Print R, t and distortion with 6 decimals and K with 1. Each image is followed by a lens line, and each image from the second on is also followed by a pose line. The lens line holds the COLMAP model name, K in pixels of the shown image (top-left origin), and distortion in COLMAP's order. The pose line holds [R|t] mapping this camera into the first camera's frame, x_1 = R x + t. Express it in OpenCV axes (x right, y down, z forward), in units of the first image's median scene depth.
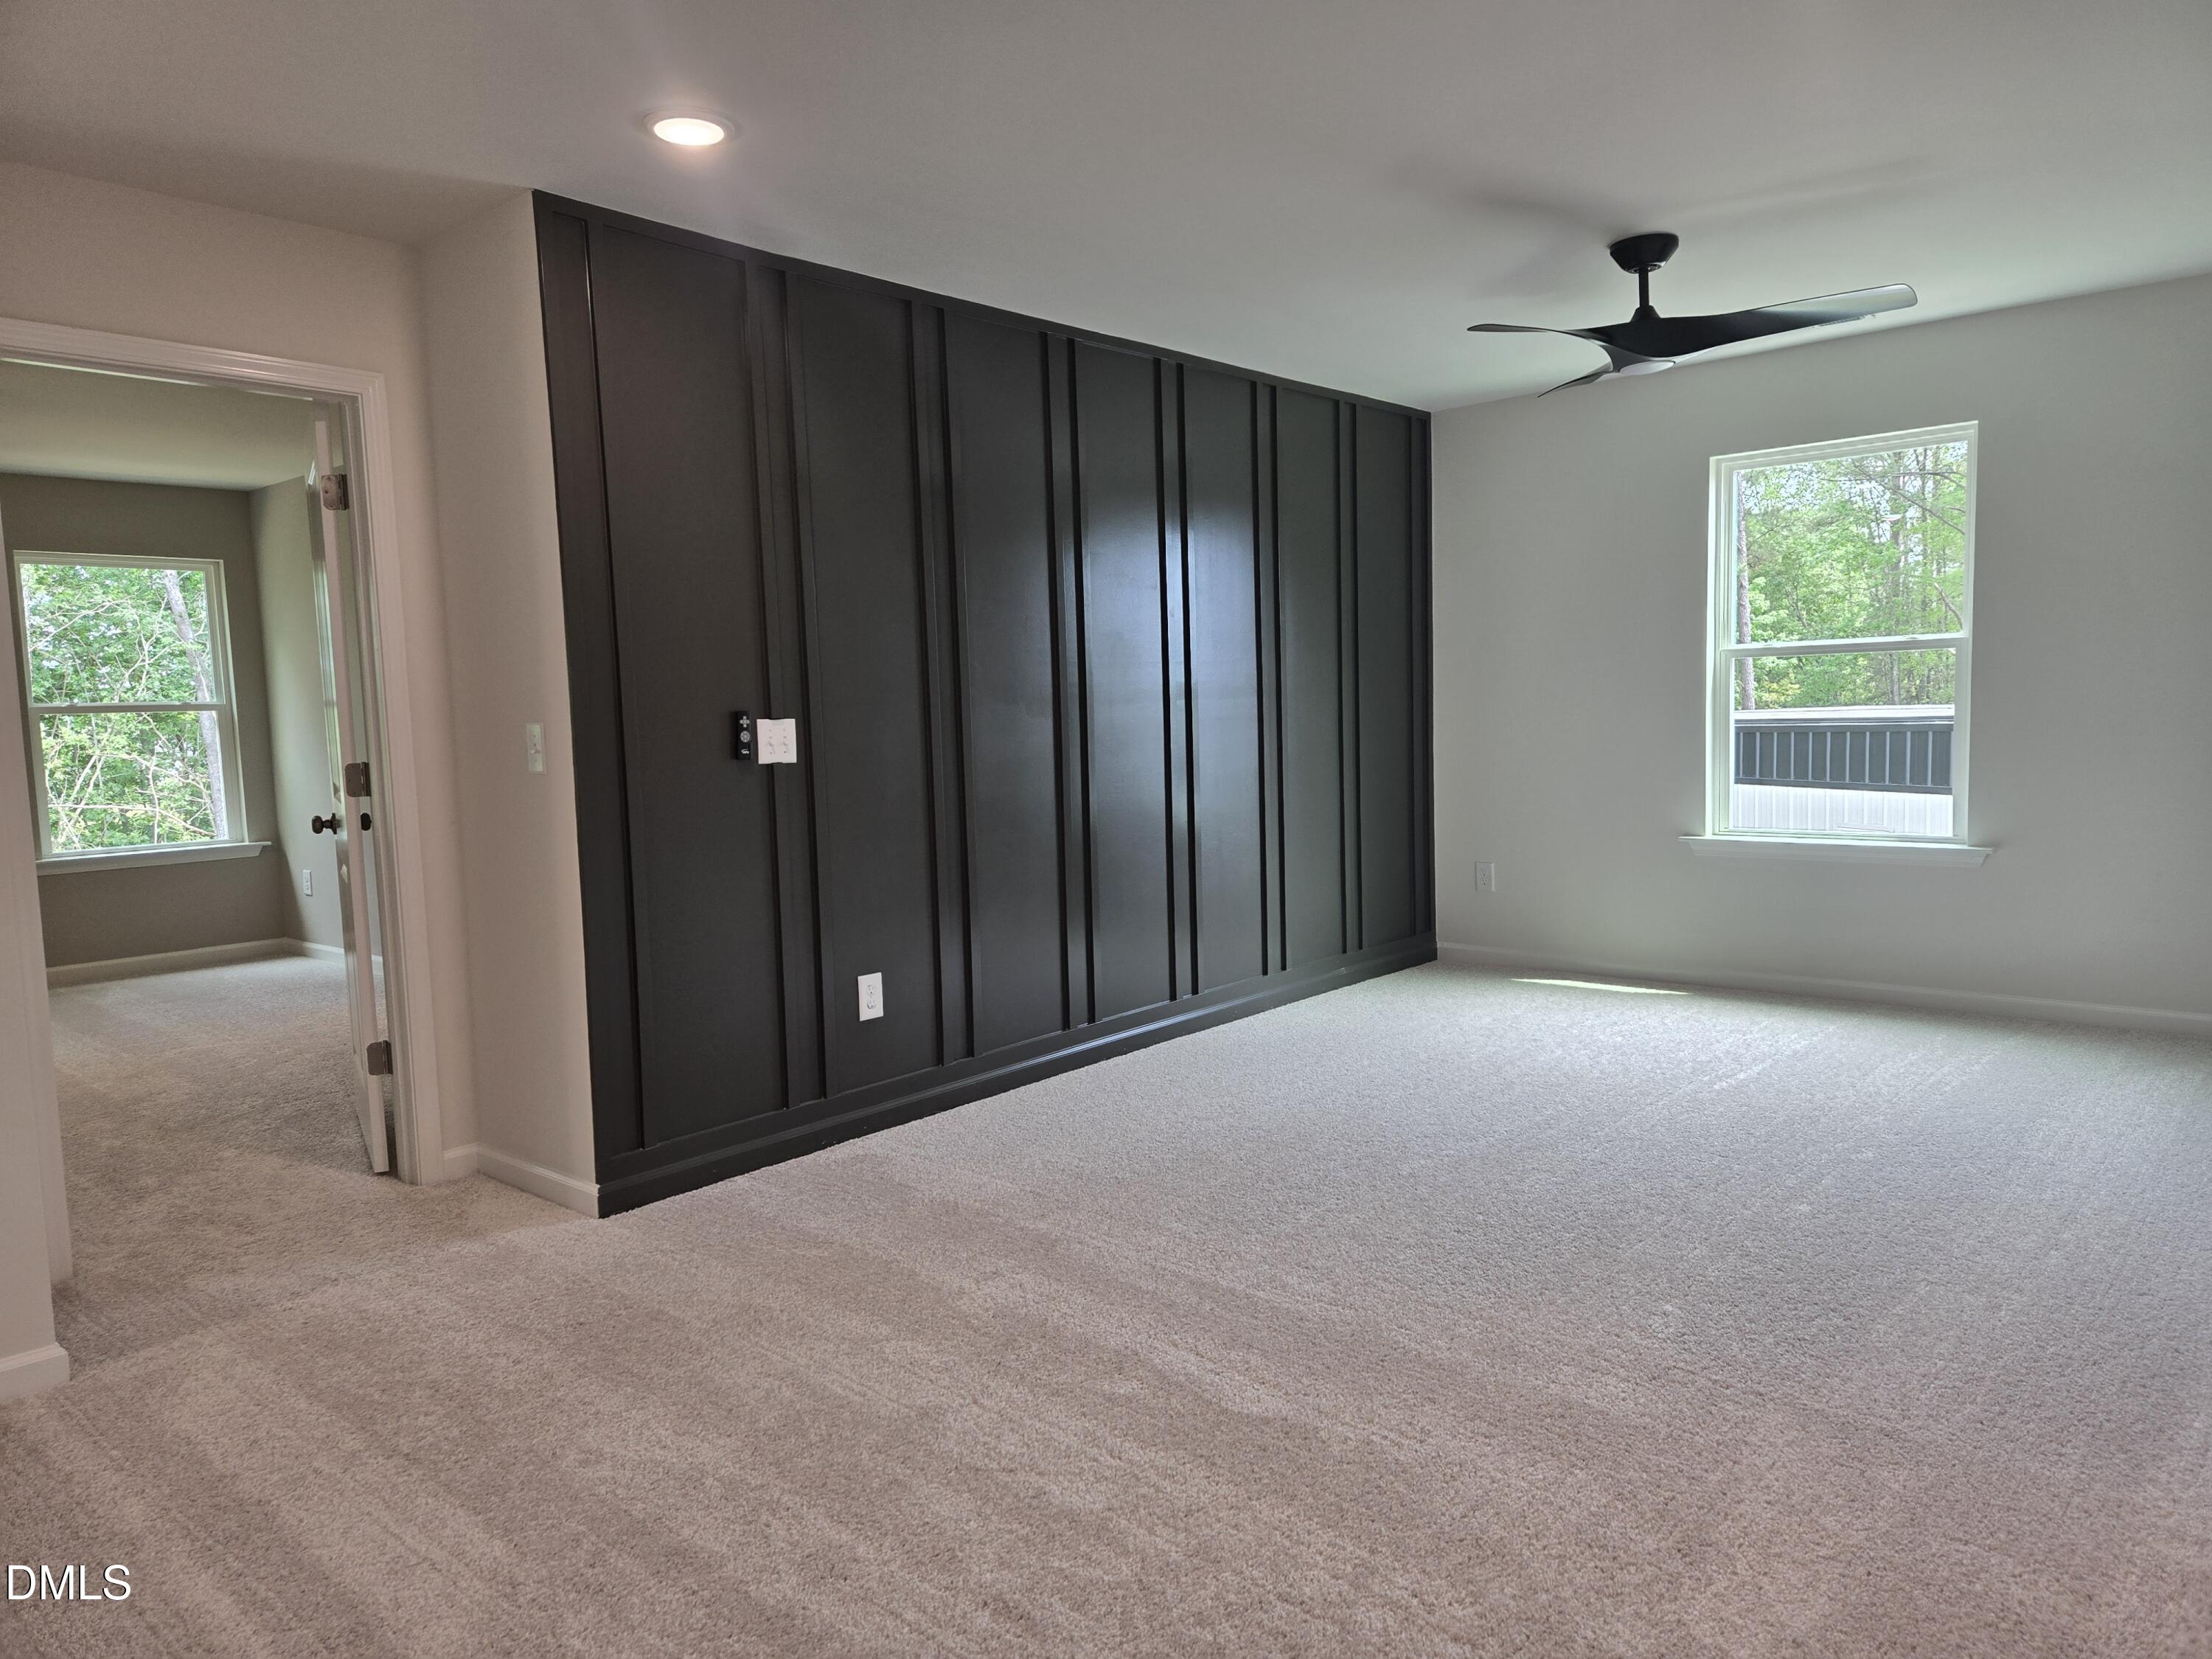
lens RADIAL K [[1475.4, 0, 1111.6], [0, 1475.4, 839.1], [0, 0, 1]] dist [0.079008, -0.064227]
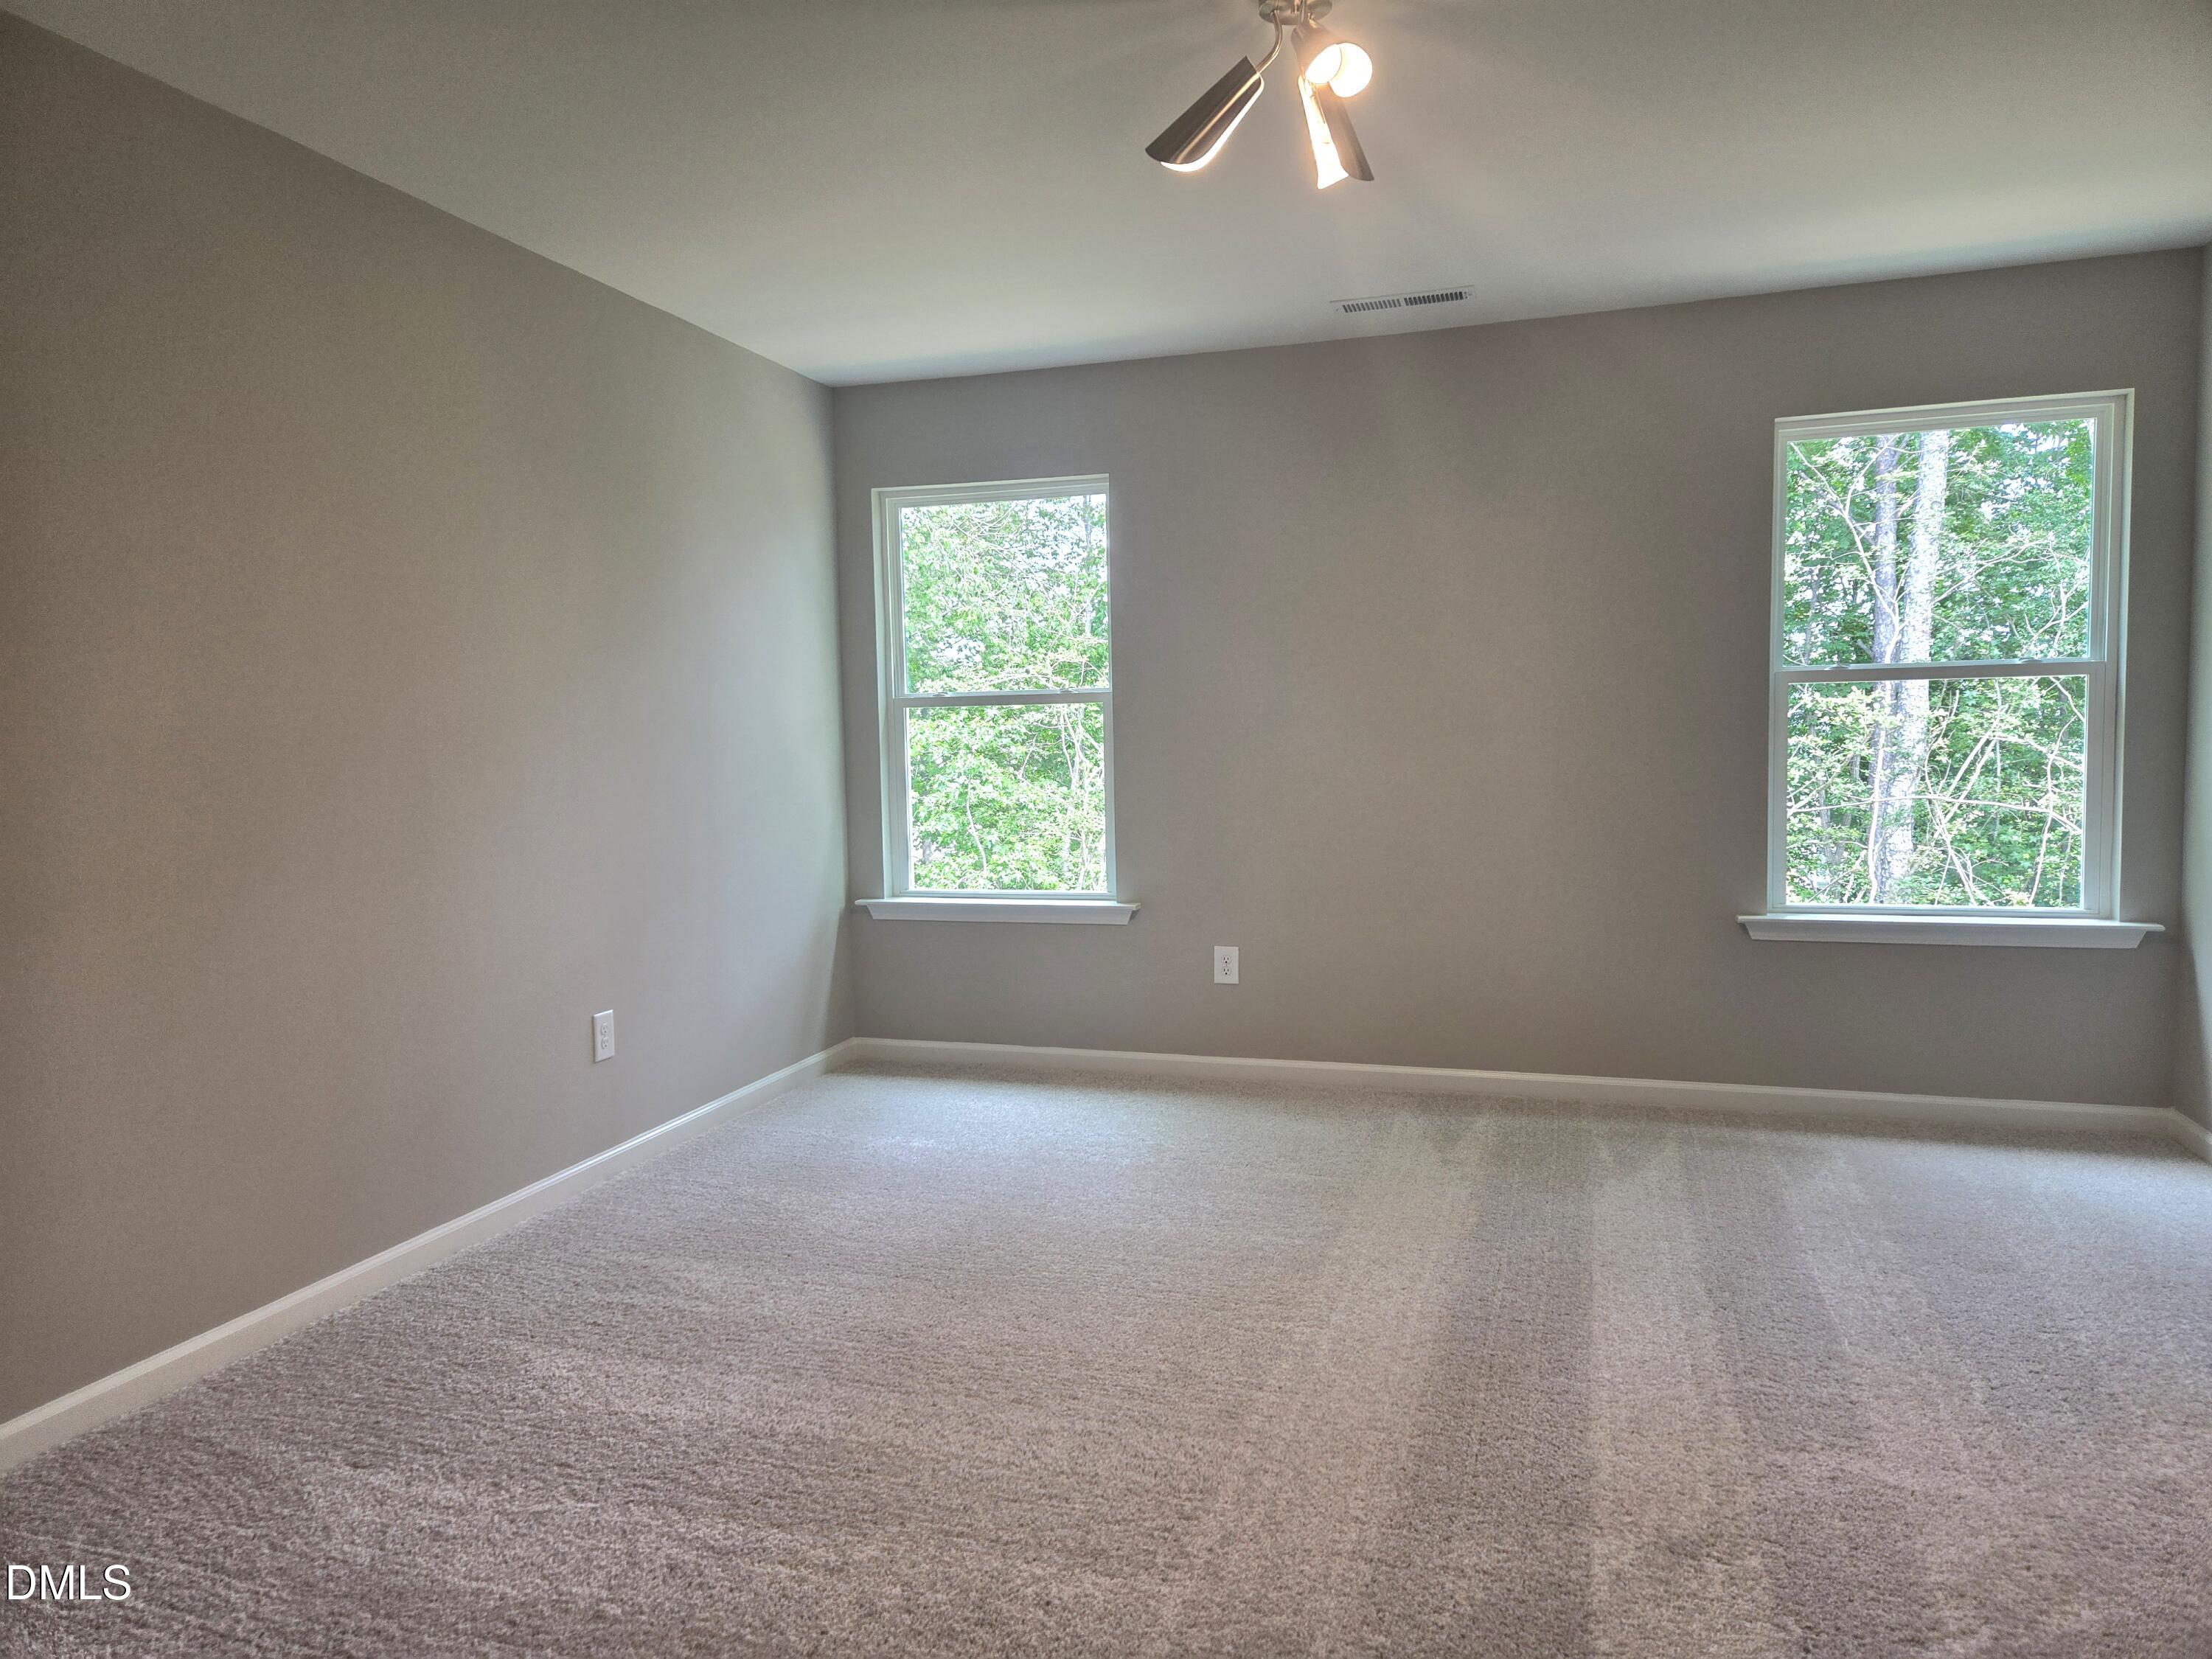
lens RADIAL K [[1475.4, 0, 1114.8], [0, 1475.4, 827.1], [0, 0, 1]] dist [0.079008, -0.064227]
pose [[0.393716, 0.095242, -0.914285, -0.152713], [-0.082136, 0.994284, 0.068205, -0.025996], [0.915555, 0.048243, 0.399289, 0.306829]]
